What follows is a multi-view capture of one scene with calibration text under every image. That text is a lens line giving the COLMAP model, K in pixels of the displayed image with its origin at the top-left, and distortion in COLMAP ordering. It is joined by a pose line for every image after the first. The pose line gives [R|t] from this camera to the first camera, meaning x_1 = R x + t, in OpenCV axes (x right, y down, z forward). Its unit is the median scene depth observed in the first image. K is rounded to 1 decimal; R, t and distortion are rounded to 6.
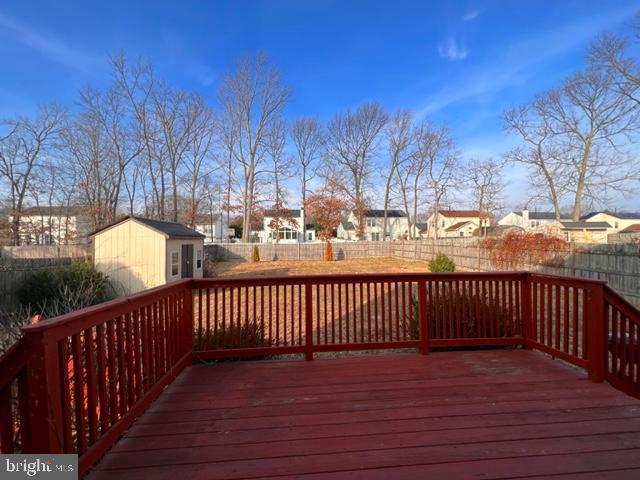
lens RADIAL K [[254.6, 0, 318.1], [0, 254.6, 238.1], [0, 0, 1]] dist [-0.000363, -0.000151]
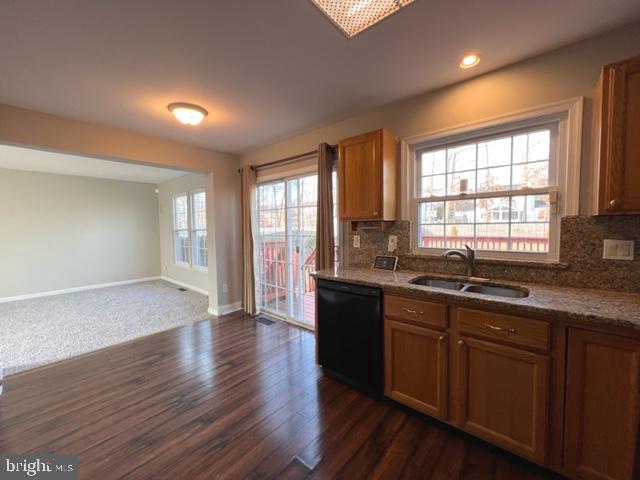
lens RADIAL K [[254.6, 0, 318.1], [0, 254.6, 238.1], [0, 0, 1]] dist [-0.000363, -0.000151]
pose [[0.704934, 0.033309, -0.708490, 0.253935], [0.014717, 0.997995, 0.061562, 0.015773], [0.709120, -0.053824, 0.703030, -0.287504]]
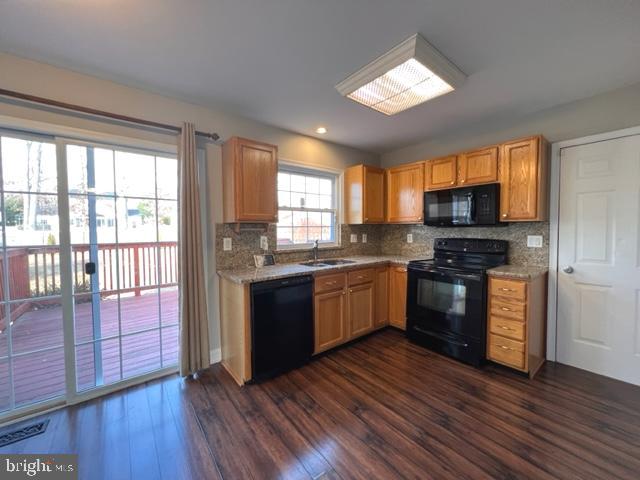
lens RADIAL K [[254.6, 0, 318.1], [0, 254.6, 238.1], [0, 0, 1]] dist [-0.000363, -0.000151]
pose [[0.828587, -0.018720, 0.559548, 0.005878], [-0.004280, 0.999200, 0.039767, 0.020330], [-0.559845, -0.035345, 0.827843, -0.334932]]
